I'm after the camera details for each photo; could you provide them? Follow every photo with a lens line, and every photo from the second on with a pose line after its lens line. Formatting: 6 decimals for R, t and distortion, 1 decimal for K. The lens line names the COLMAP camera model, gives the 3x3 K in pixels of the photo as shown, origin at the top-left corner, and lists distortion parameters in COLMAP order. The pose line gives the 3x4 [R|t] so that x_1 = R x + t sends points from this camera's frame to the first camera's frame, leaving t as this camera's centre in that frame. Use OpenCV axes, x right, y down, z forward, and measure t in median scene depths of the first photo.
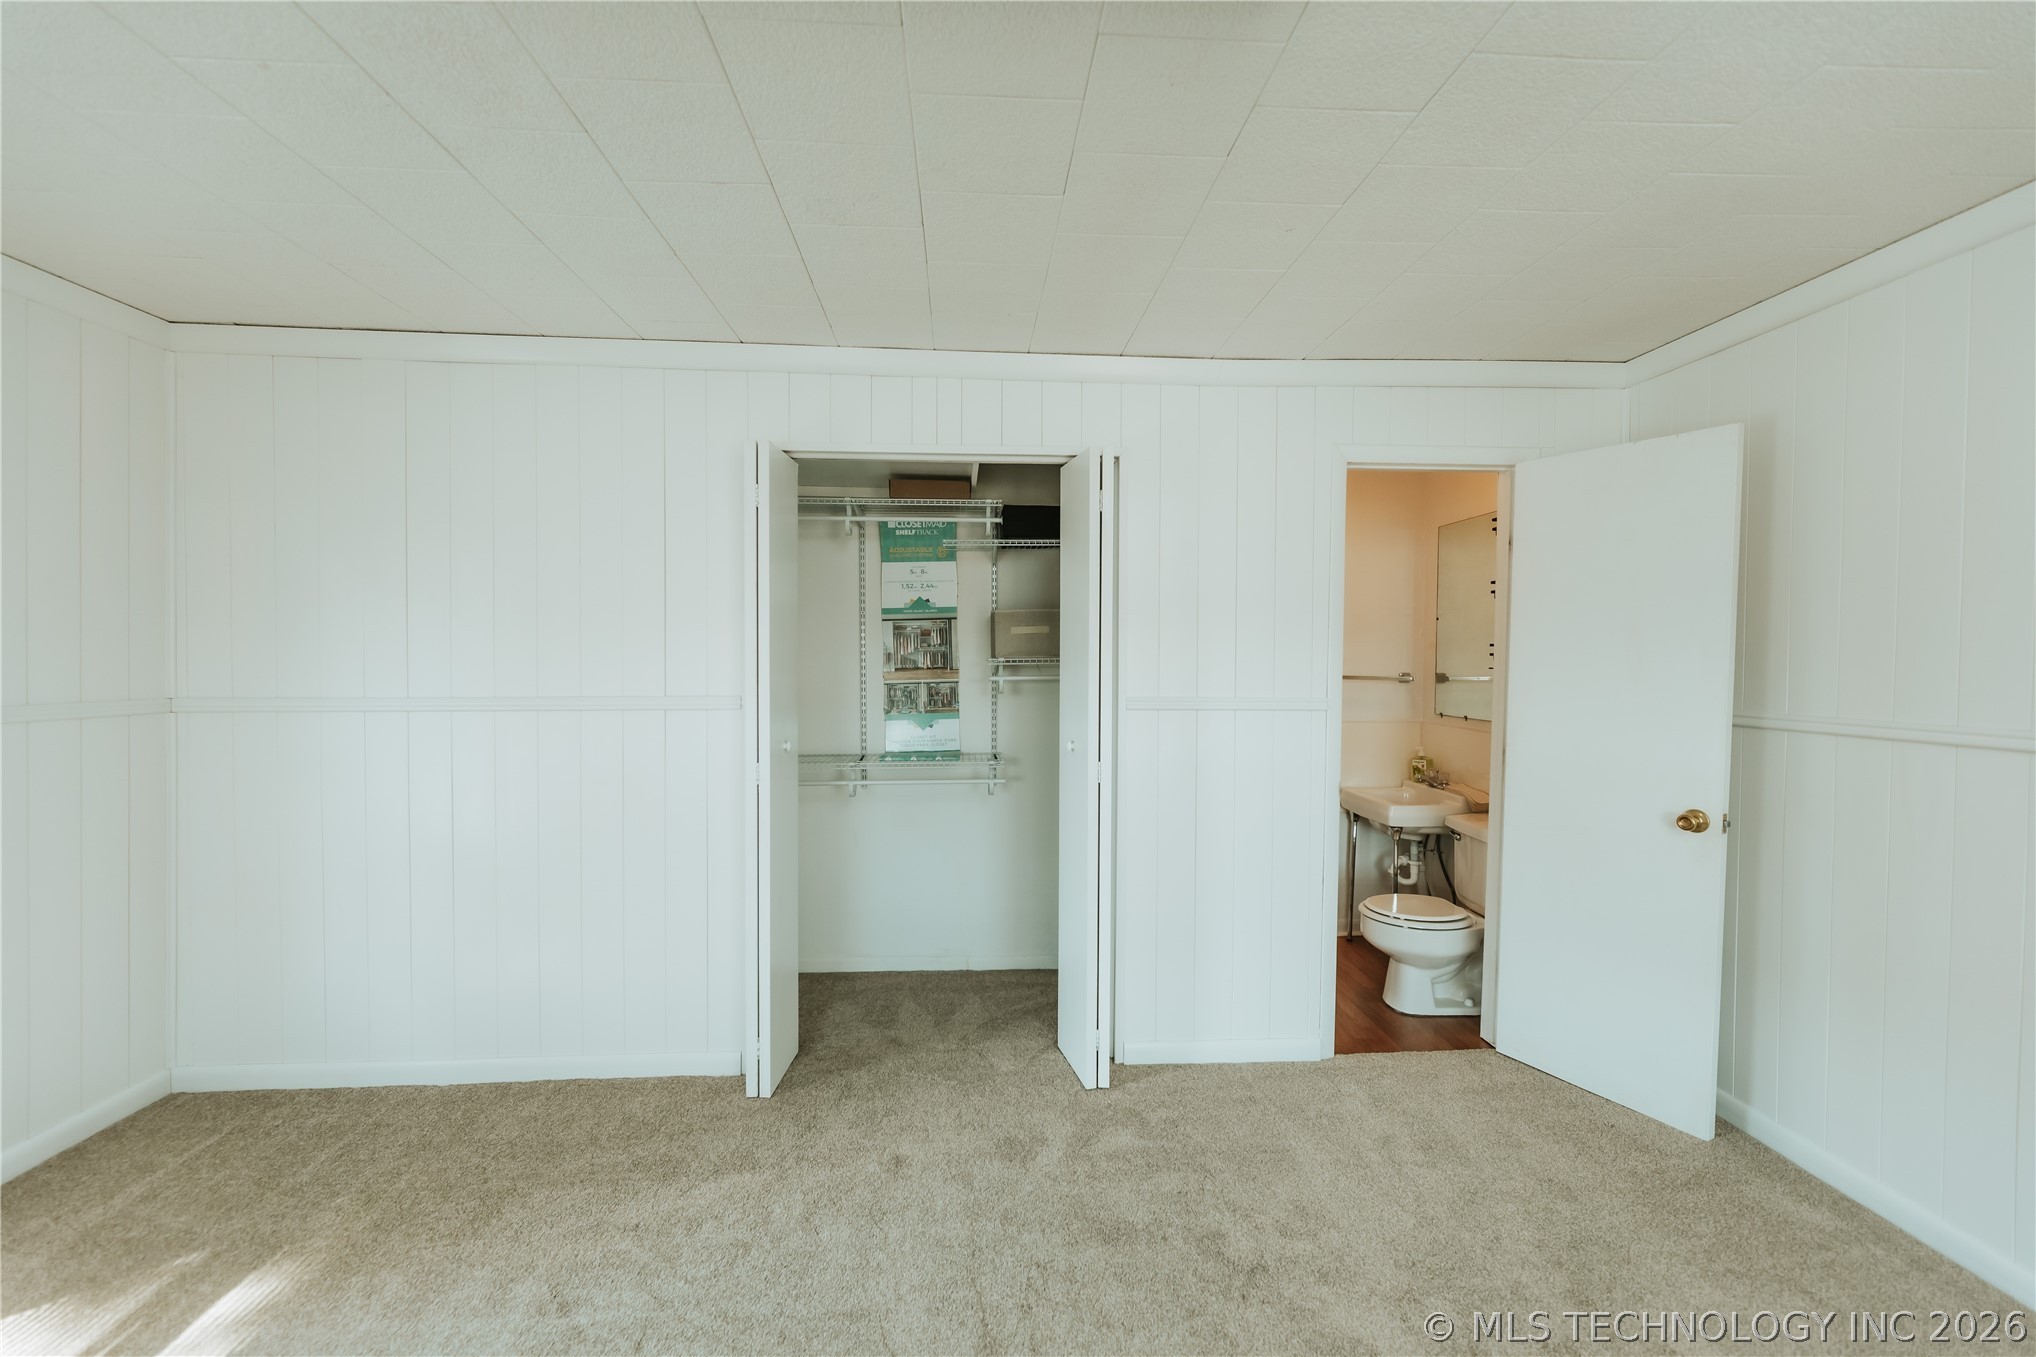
lens RADIAL K [[817.4, 0, 1016.2], [0, 817.4, 674.9], [0, 0, 1]] dist [-0.000233, 0.000112]
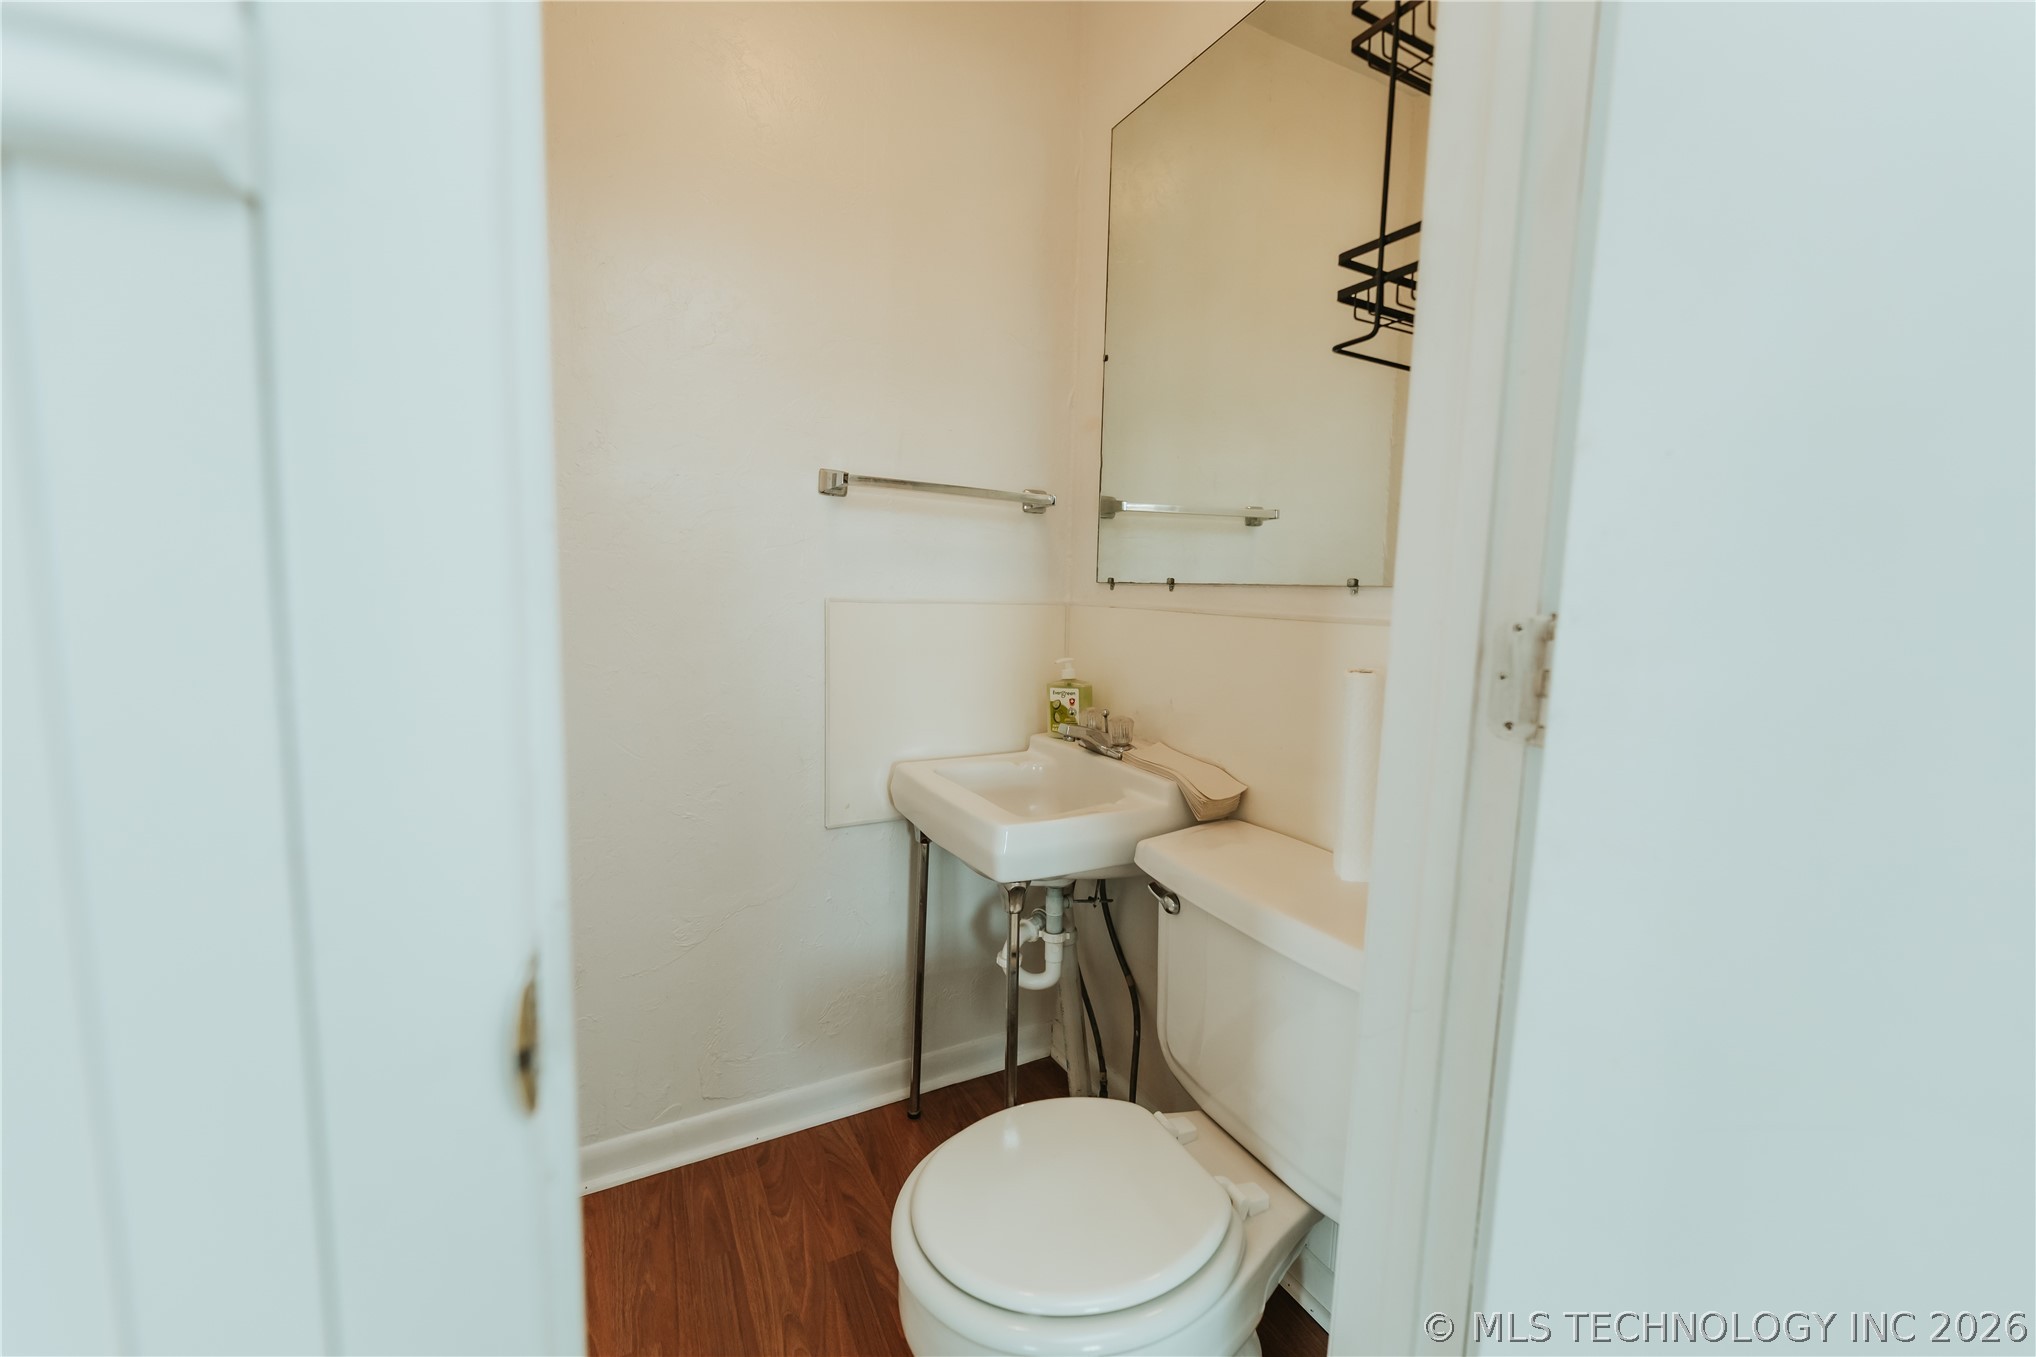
lens RADIAL K [[817.4, 0, 1016.2], [0, 817.4, 674.9], [0, 0, 1]] dist [-0.000233, 0.000112]
pose [[0.908298, -0.030761, 0.417192, 0.301638], [-0.005437, 0.996340, 0.085301, 0.062519], [-0.418289, -0.079747, 0.904806, 0.645086]]
